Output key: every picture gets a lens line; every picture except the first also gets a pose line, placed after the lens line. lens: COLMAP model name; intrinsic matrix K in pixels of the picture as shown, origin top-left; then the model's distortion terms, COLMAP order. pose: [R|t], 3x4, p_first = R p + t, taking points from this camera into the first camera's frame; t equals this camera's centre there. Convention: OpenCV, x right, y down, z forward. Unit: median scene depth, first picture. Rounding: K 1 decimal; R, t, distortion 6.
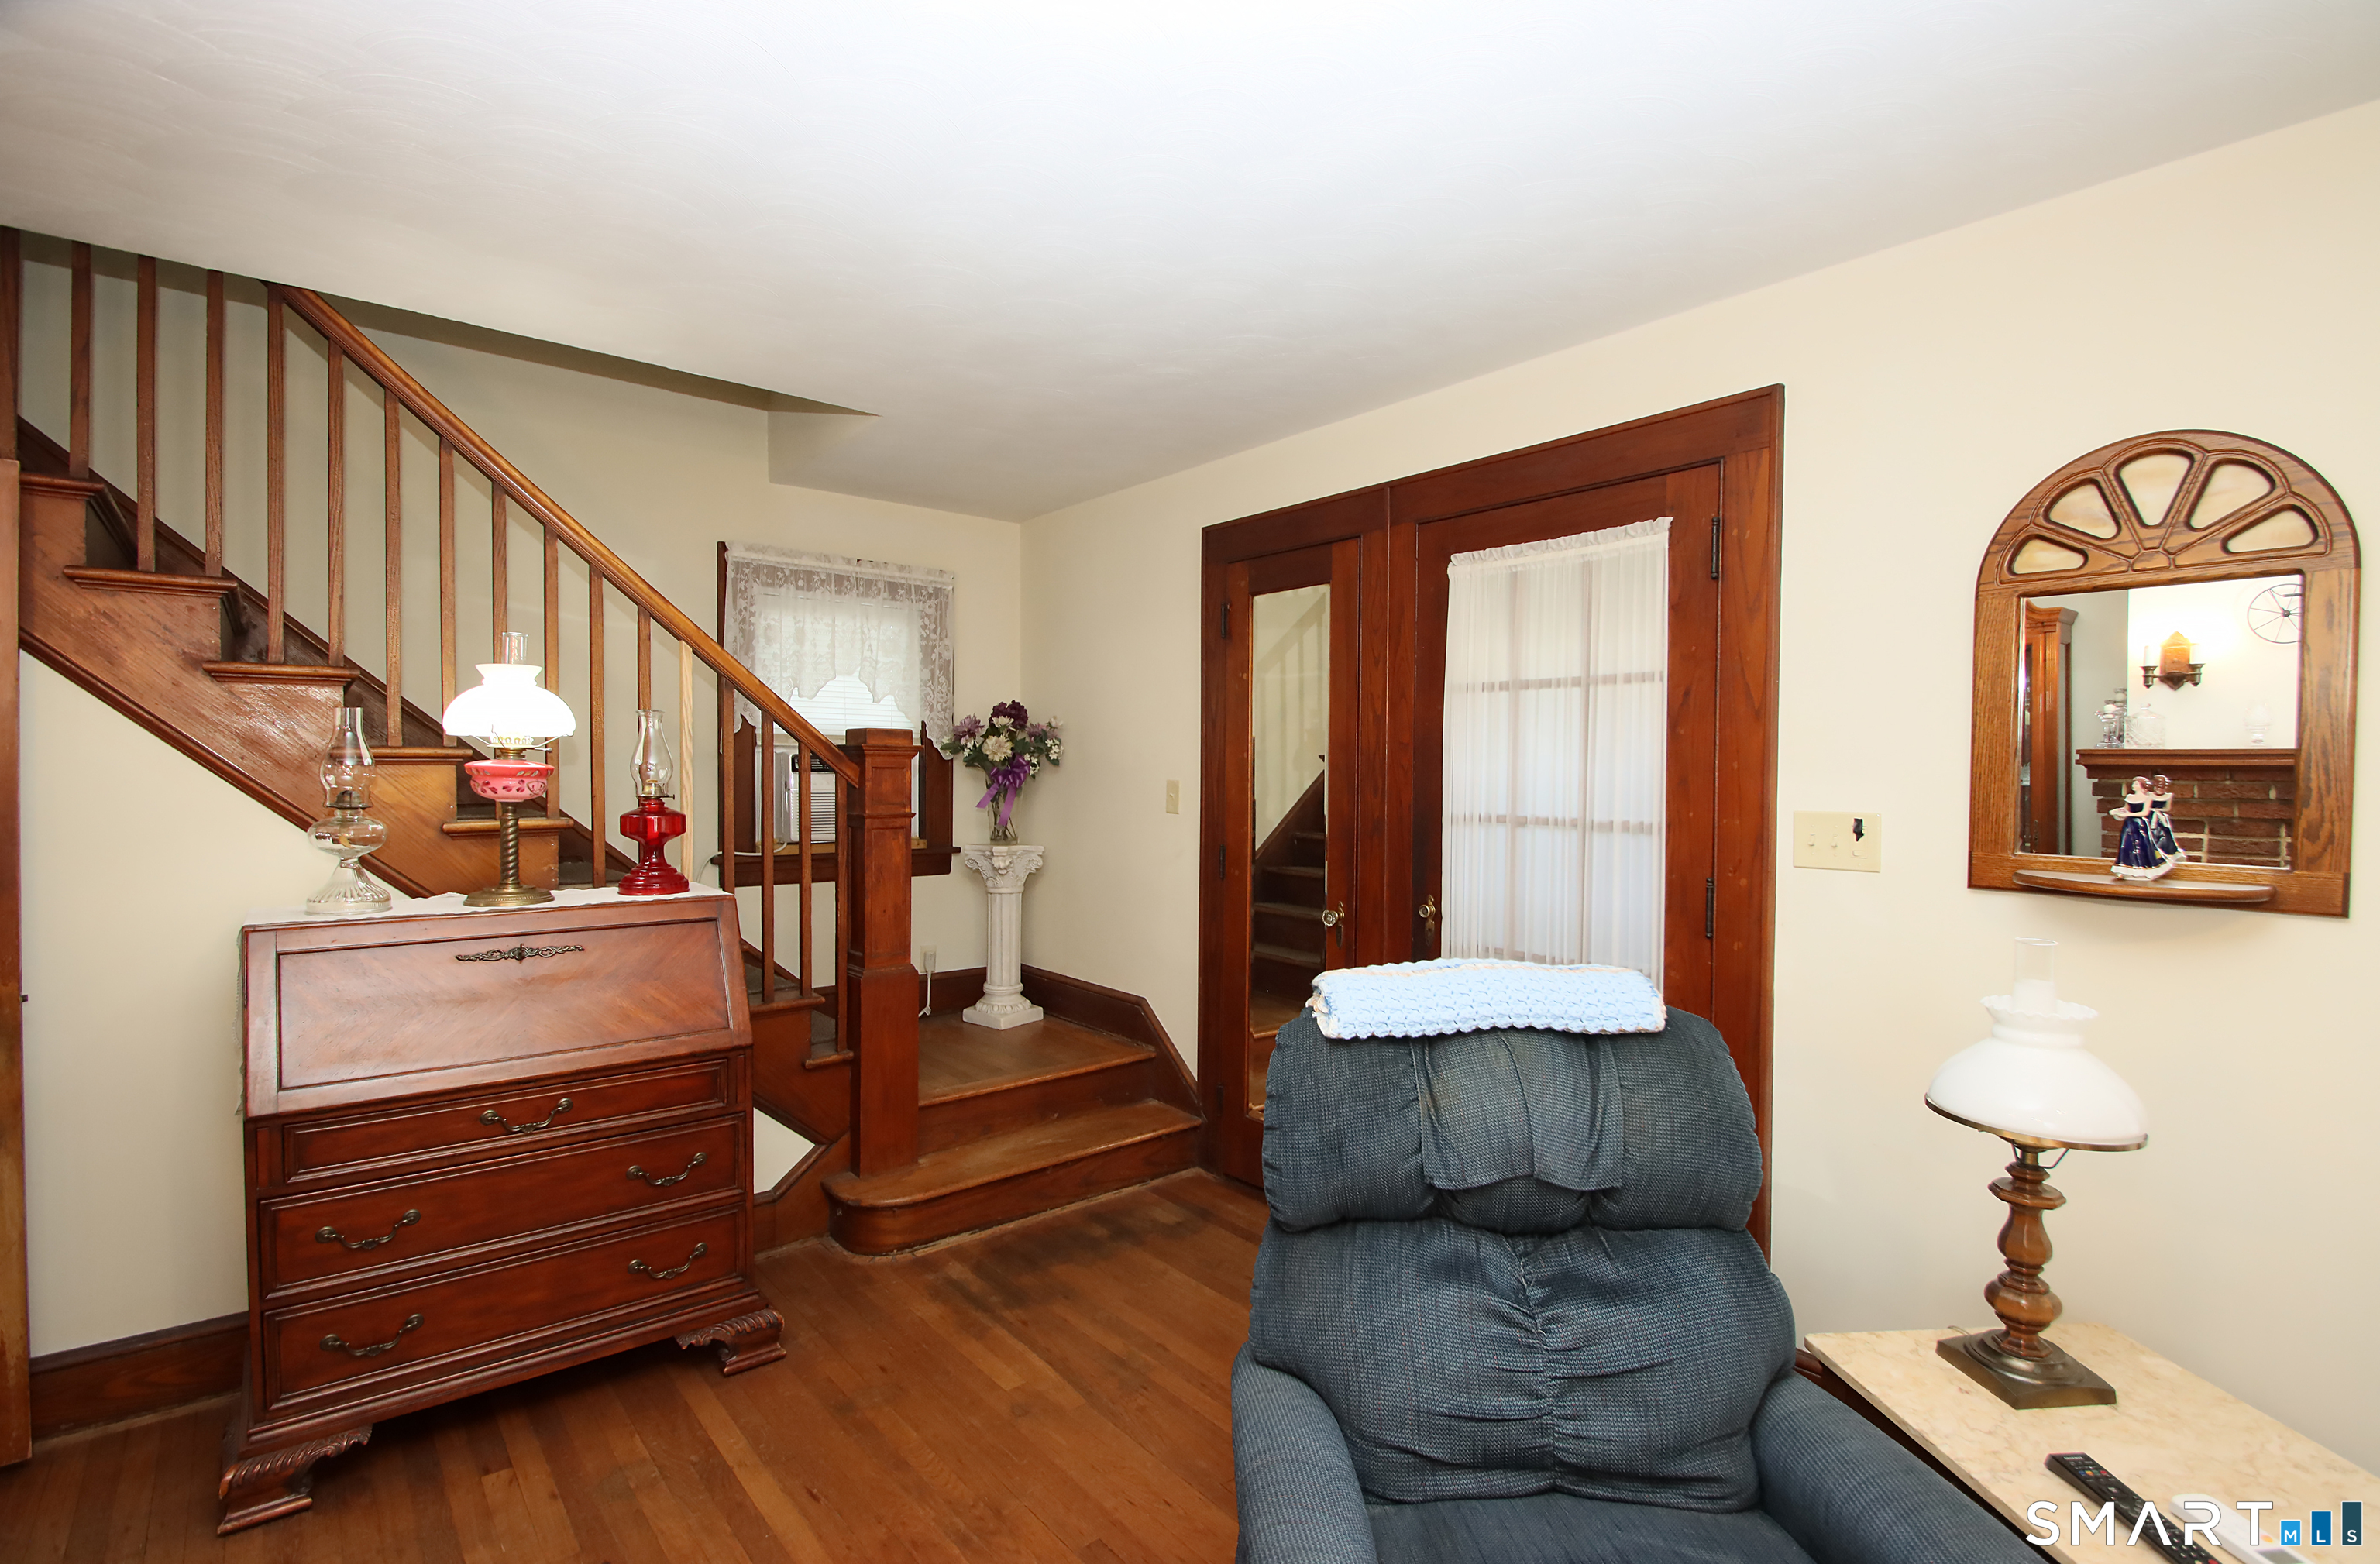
lens RADIAL K [[1123.2, 0, 1192.0], [0, 1123.2, 781.0], [0, 0, 1]] dist [-0.000319, -0.000862]
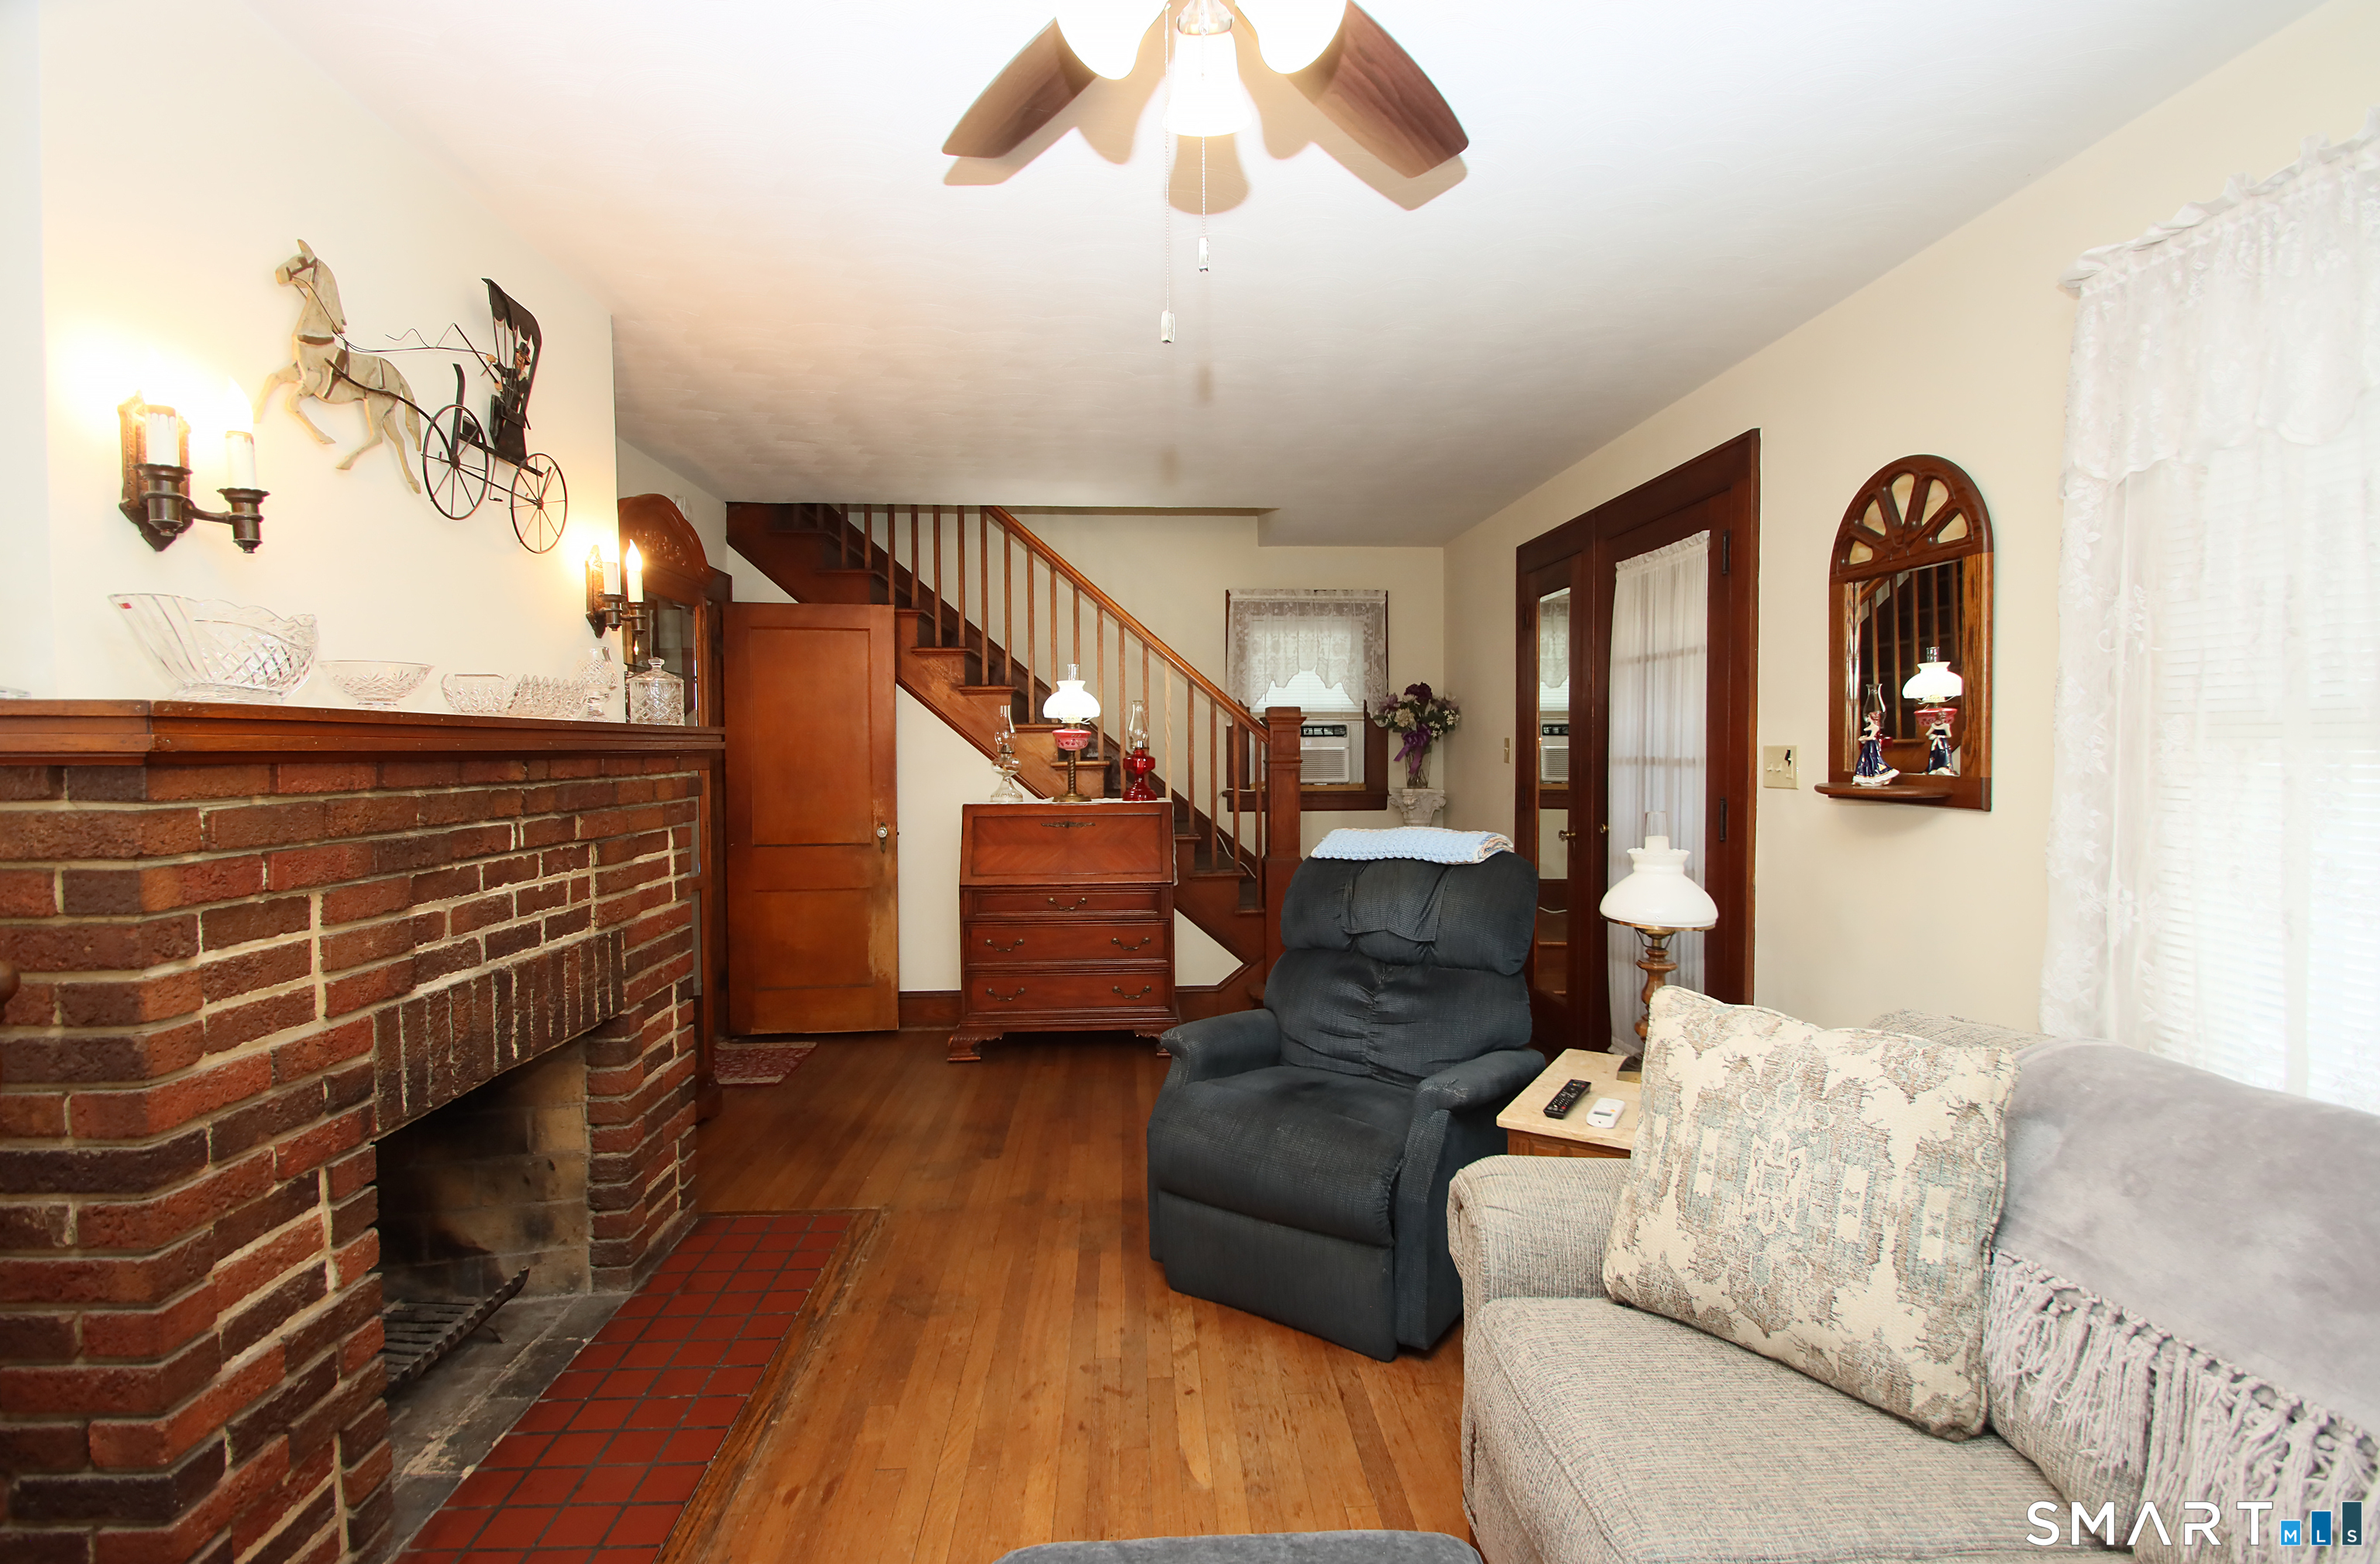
lens RADIAL K [[1123.2, 0, 1182.8], [0, 1123.2, 776.6], [0, 0, 1]] dist [-0.000319, -0.000862]
pose [[0.803887, 0.003702, -0.594771, 0.655002], [0.005287, 0.999897, 0.013369, 0.035885], [0.594759, -0.013892, 0.803784, -0.418485]]
